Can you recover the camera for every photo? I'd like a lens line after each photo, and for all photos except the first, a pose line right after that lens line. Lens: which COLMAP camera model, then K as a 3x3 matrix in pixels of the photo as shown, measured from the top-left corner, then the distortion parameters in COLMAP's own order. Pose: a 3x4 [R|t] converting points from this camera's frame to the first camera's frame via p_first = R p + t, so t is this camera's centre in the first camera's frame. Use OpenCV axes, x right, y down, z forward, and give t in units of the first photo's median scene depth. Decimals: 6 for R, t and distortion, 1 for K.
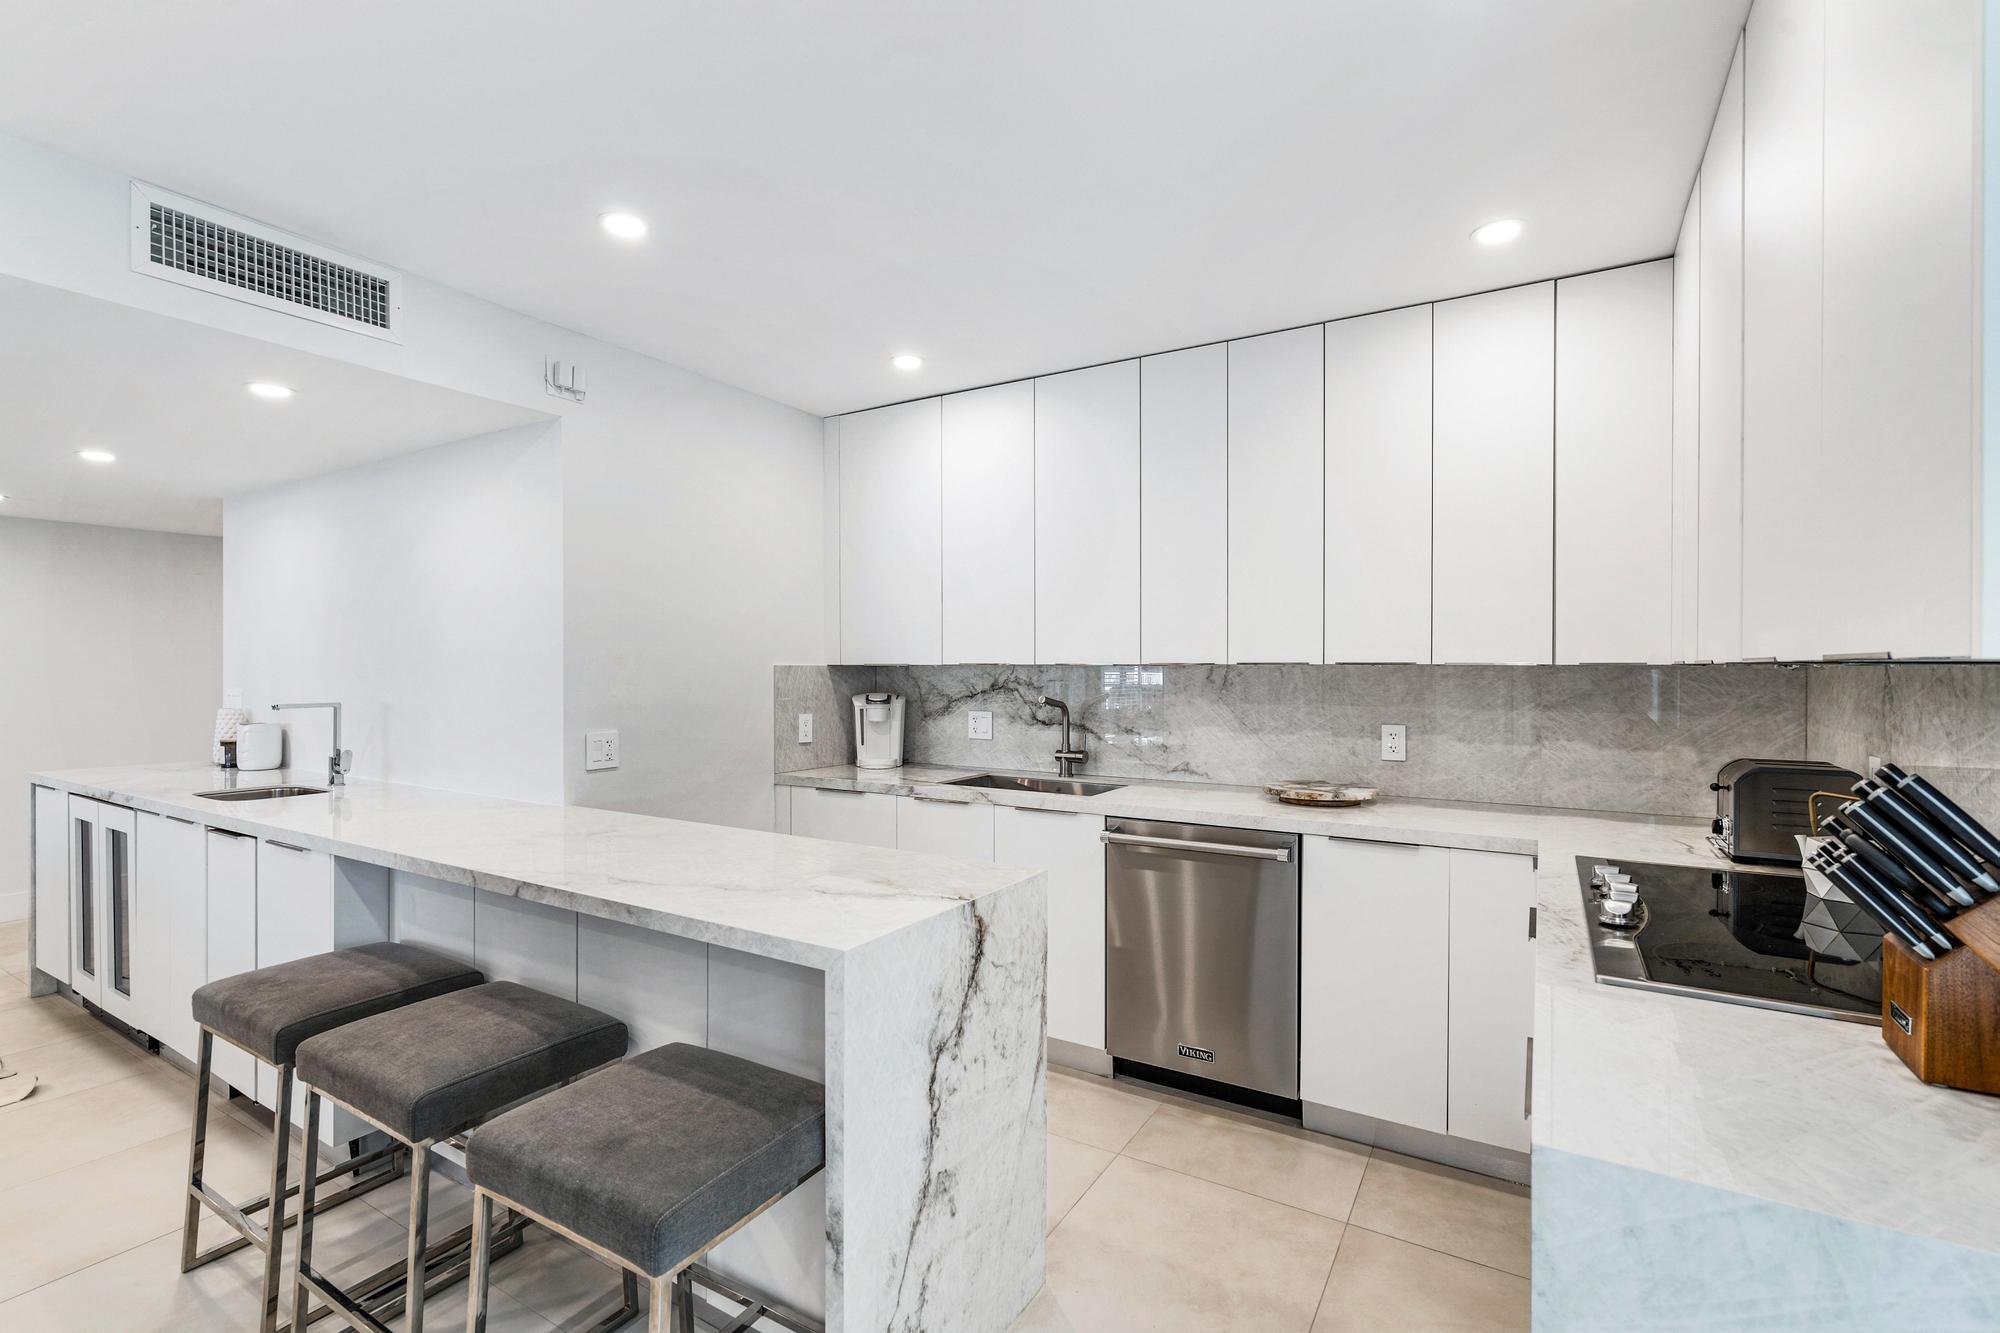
lens RADIAL K [[900.4, 0, 996.2], [0, 900.4, 670.2], [0, 0, 1]] dist [-0.004336, 0.001446]
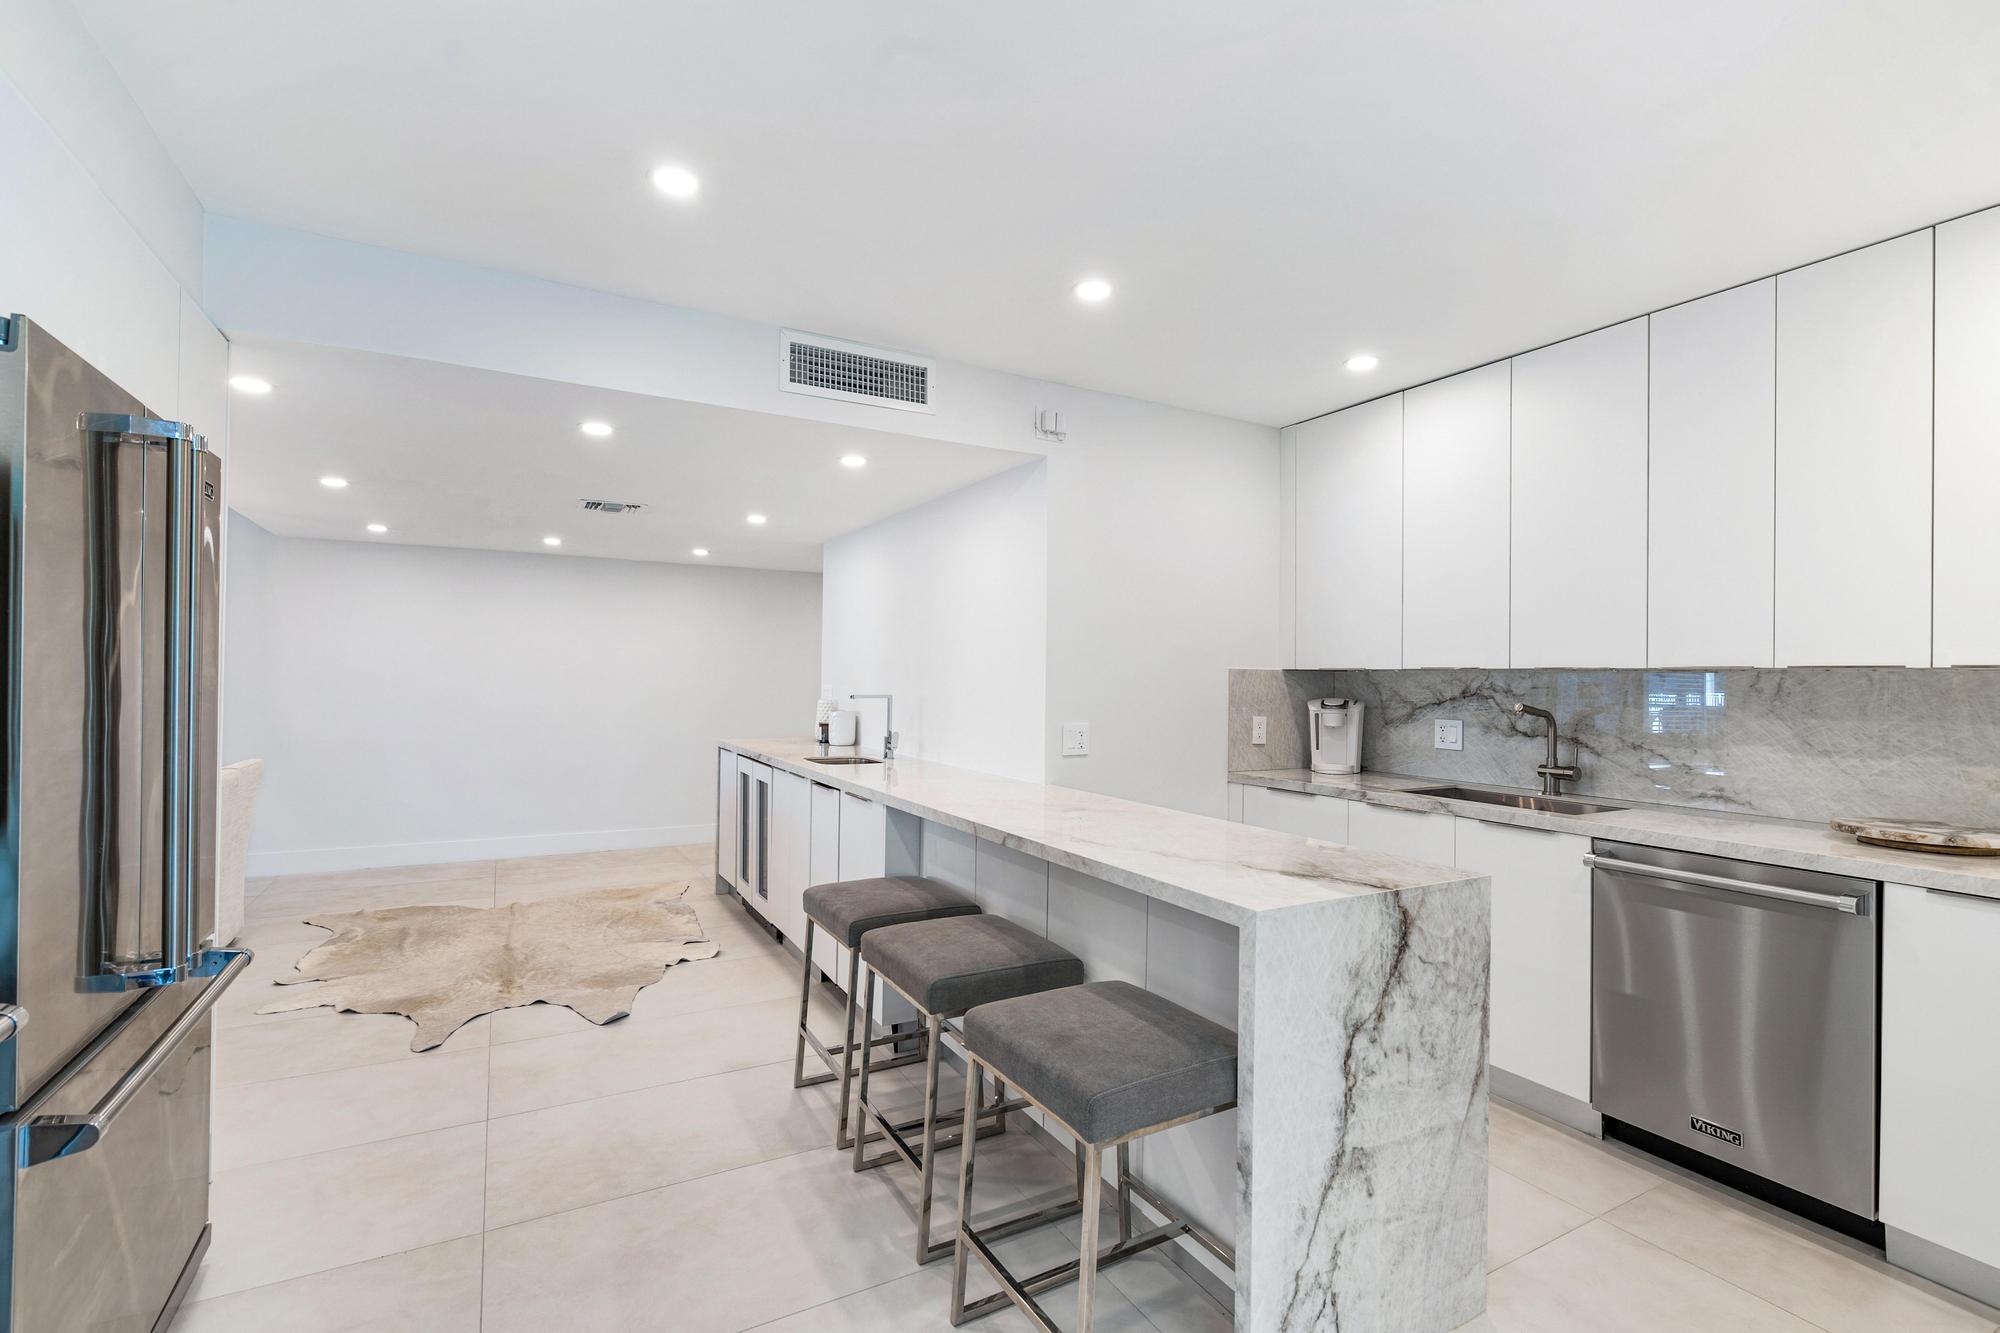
lens RADIAL K [[900.4, 0, 993.8], [0, 900.4, 668.9], [0, 0, 1]] dist [-0.004336, 0.001446]
pose [[0.867939, 0.006194, -0.496631, 0.049212], [-0.014299, 0.999819, -0.012520, 0.015419], [0.496464, 0.017968, 0.867871, -0.064269]]
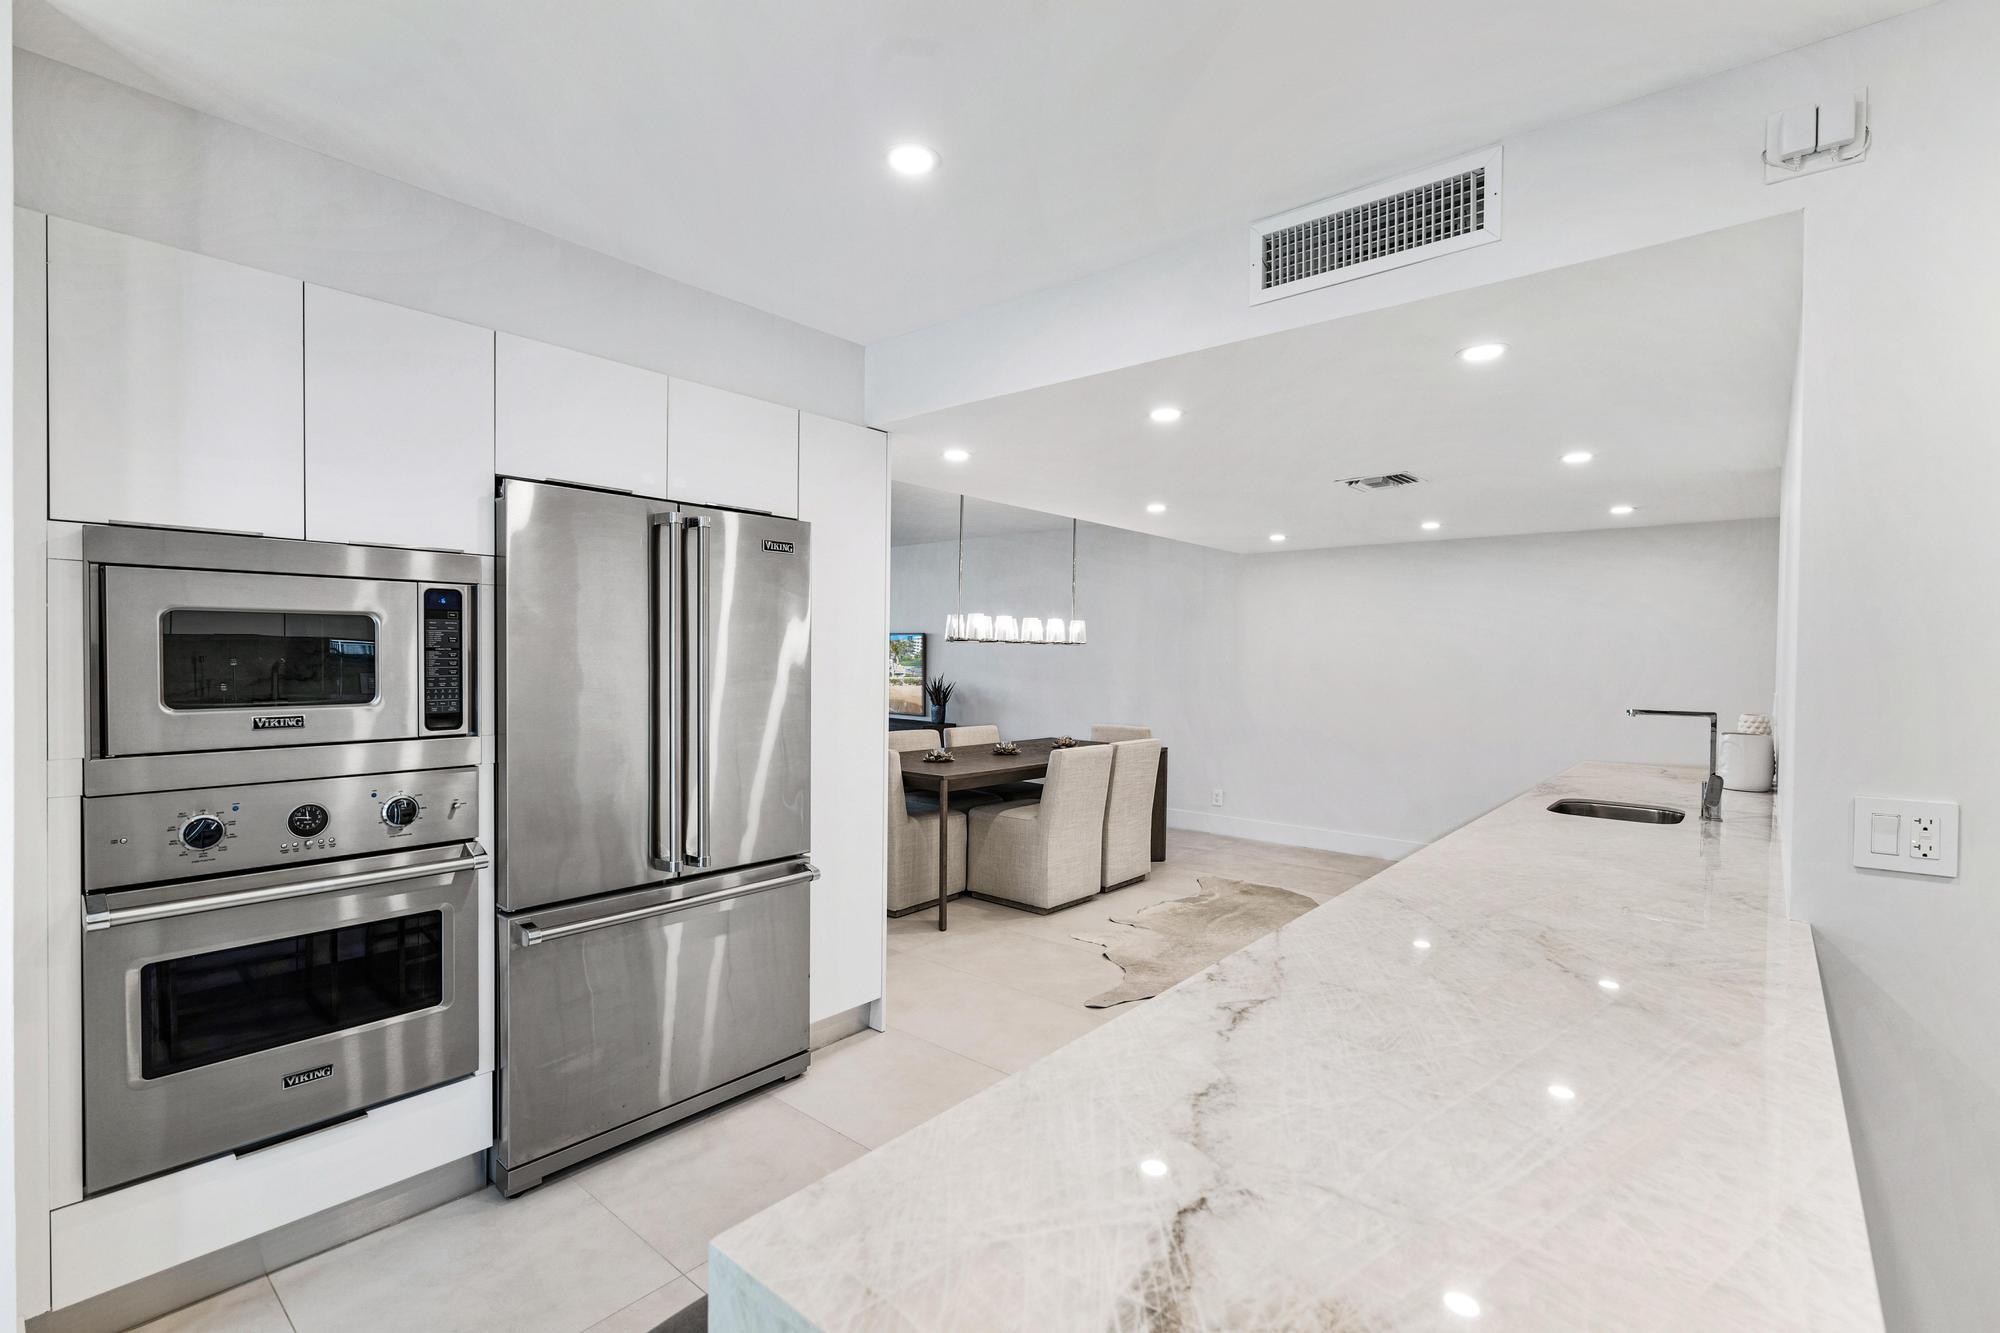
lens RADIAL K [[900.4, 0, 992.4], [0, 900.4, 674.9], [0, 0, 1]] dist [-0.004336, 0.001446]
pose [[-0.160655, 0.017752, -0.986851, 0.145902], [-0.013221, 0.999710, 0.020136, -0.003705], [0.986922, 0.016283, -0.160374, 0.627311]]
